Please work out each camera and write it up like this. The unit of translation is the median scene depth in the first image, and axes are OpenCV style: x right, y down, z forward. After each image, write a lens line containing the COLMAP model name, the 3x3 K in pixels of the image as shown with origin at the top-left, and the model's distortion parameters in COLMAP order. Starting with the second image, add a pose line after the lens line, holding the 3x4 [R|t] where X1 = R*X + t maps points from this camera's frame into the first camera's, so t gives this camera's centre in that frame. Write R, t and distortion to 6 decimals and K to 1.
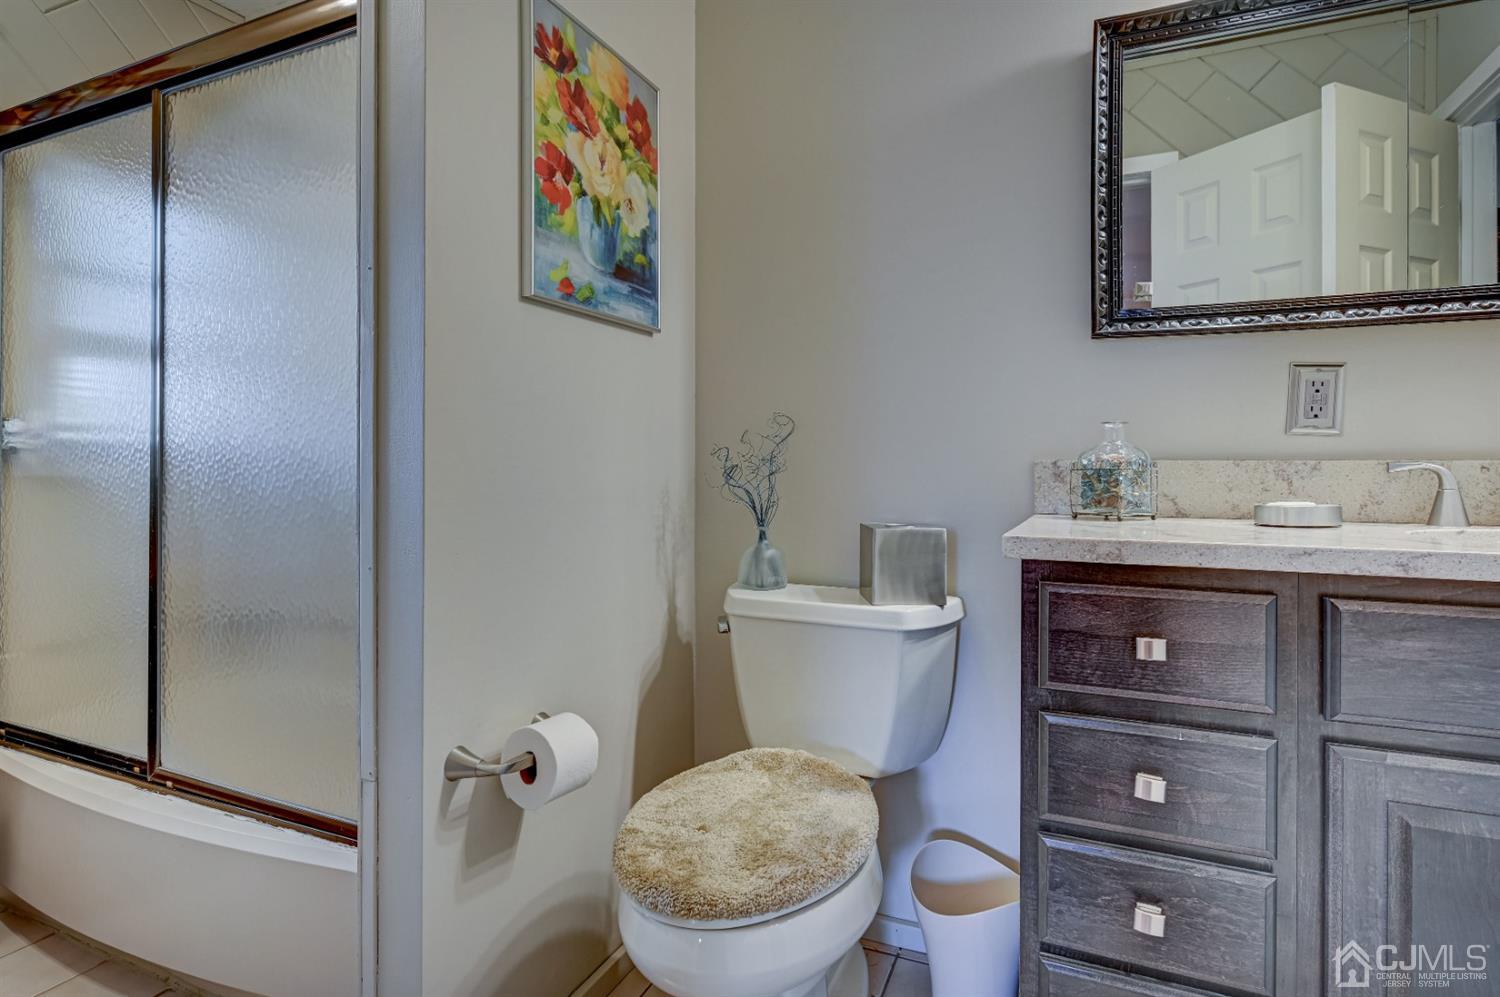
lens RADIAL K [[772.2, 0, 751.8], [0, 772.2, 467.4], [0, 0, 1]] dist [-0.006265, 0.007463]
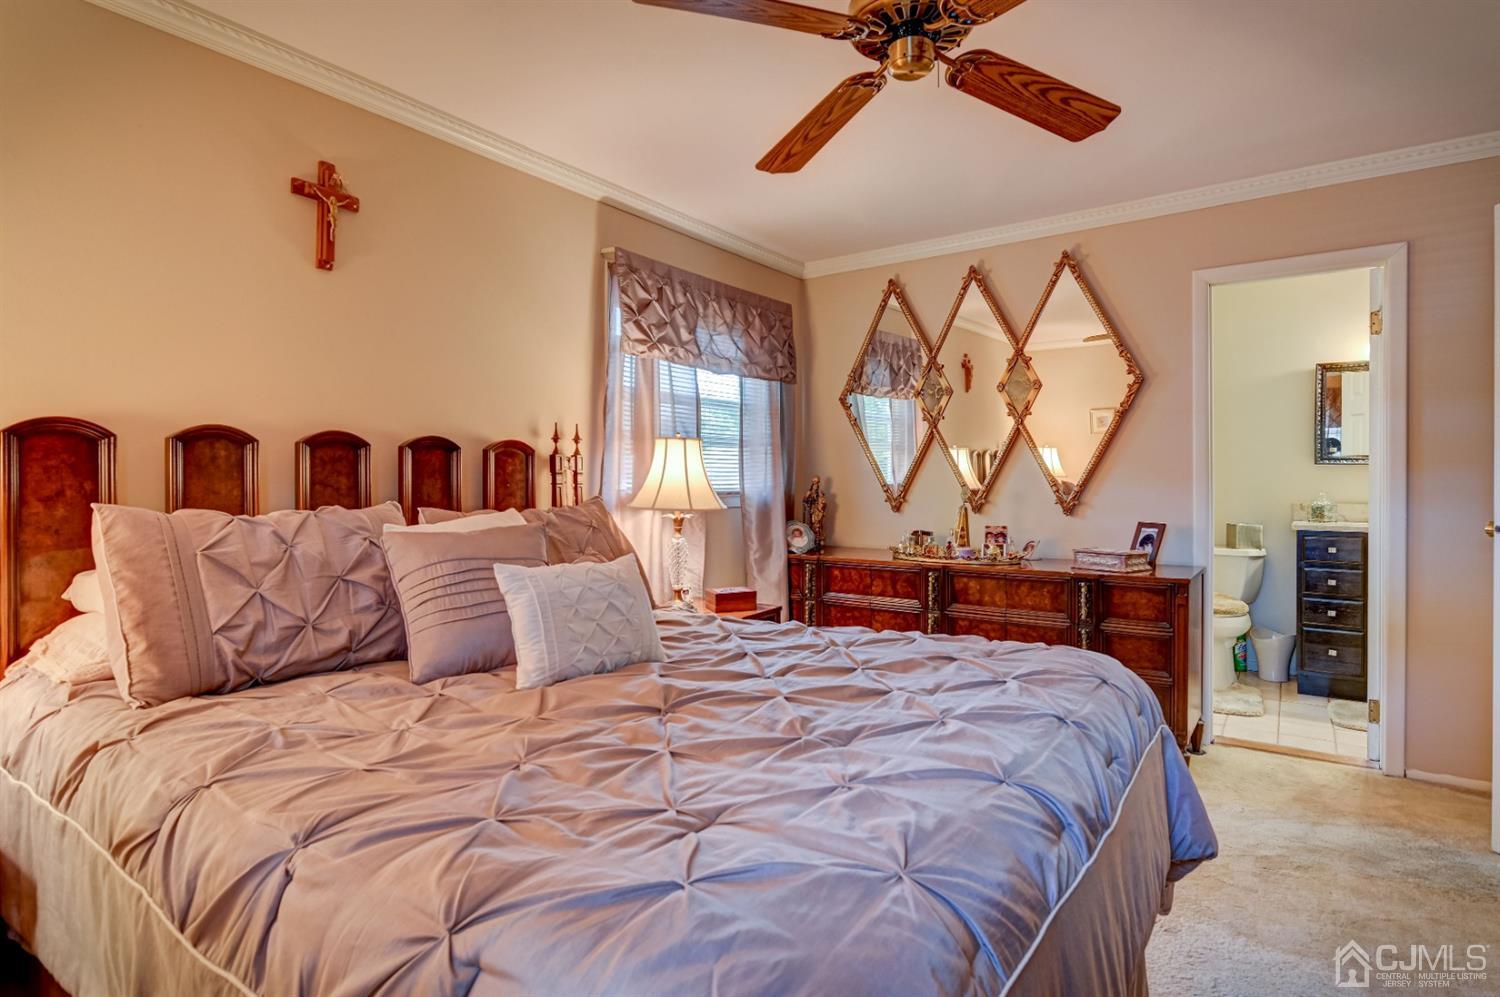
lens RADIAL K [[772.2, 0, 753.8], [0, 772.2, 488.4], [0, 0, 1]] dist [-0.006265, 0.007463]
pose [[0.979670, -0.003648, -0.200583, -1.207844], [0.004477, 0.999983, 0.003679, -0.095931], [0.200566, -0.004502, 0.979670, -2.623090]]
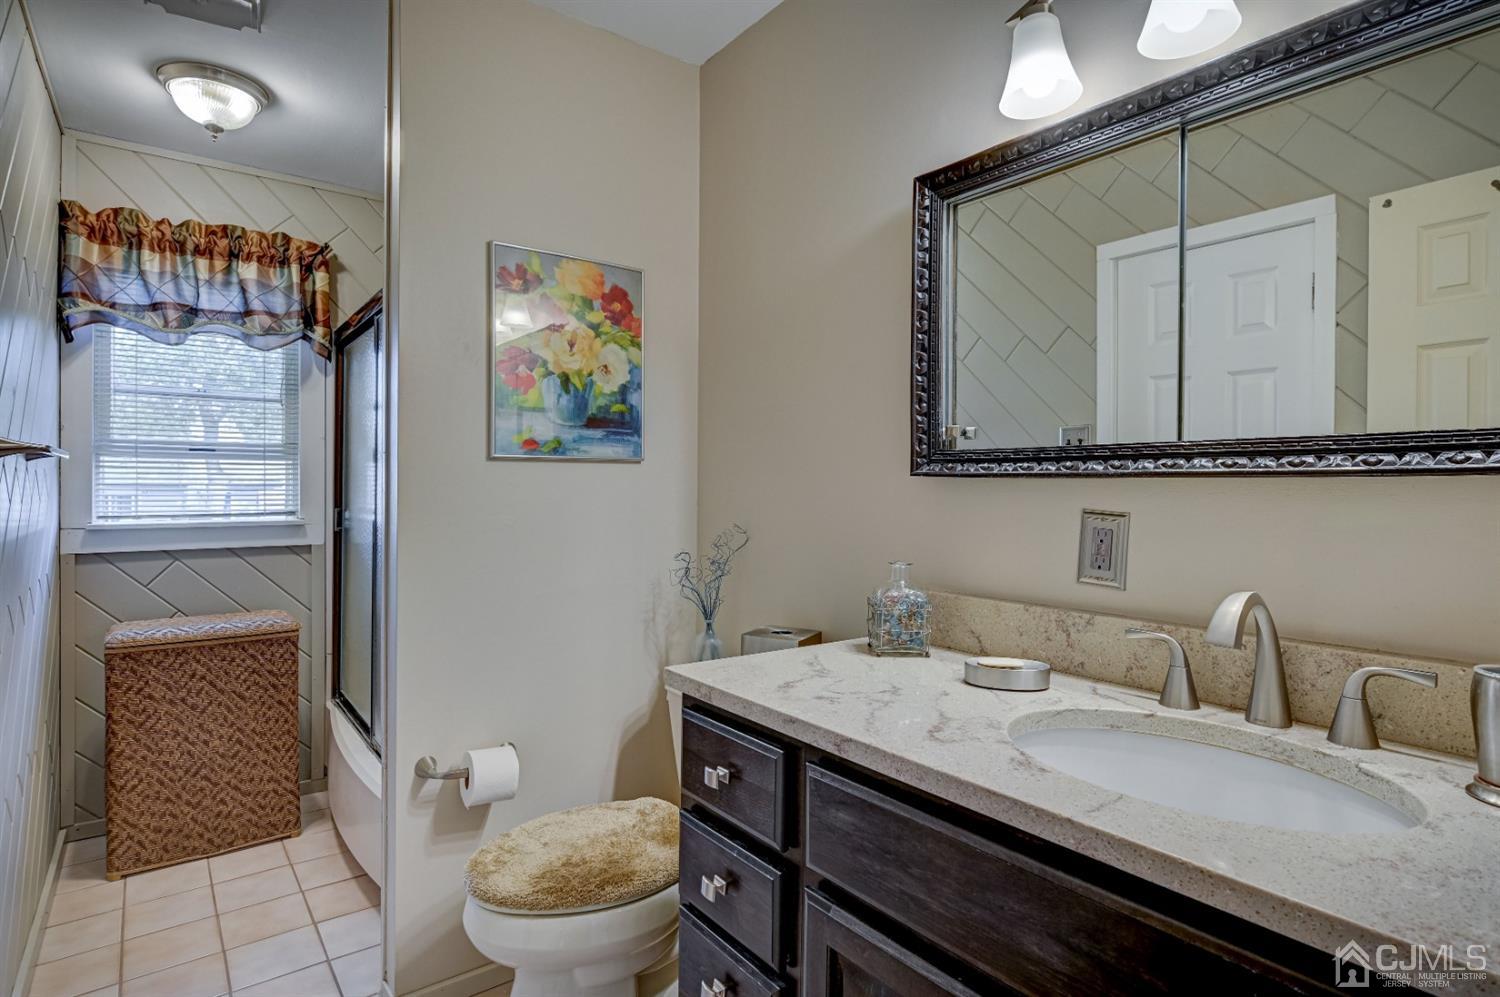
lens RADIAL K [[772.2, 0, 770.6], [0, 772.2, 495.5], [0, 0, 1]] dist [-0.006265, 0.007463]
pose [[0.877594, 0.012751, -0.479235, 0.812233], [-0.008505, 0.999903, 0.011029, -0.158269], [0.479329, -0.005603, 0.877617, -0.027133]]
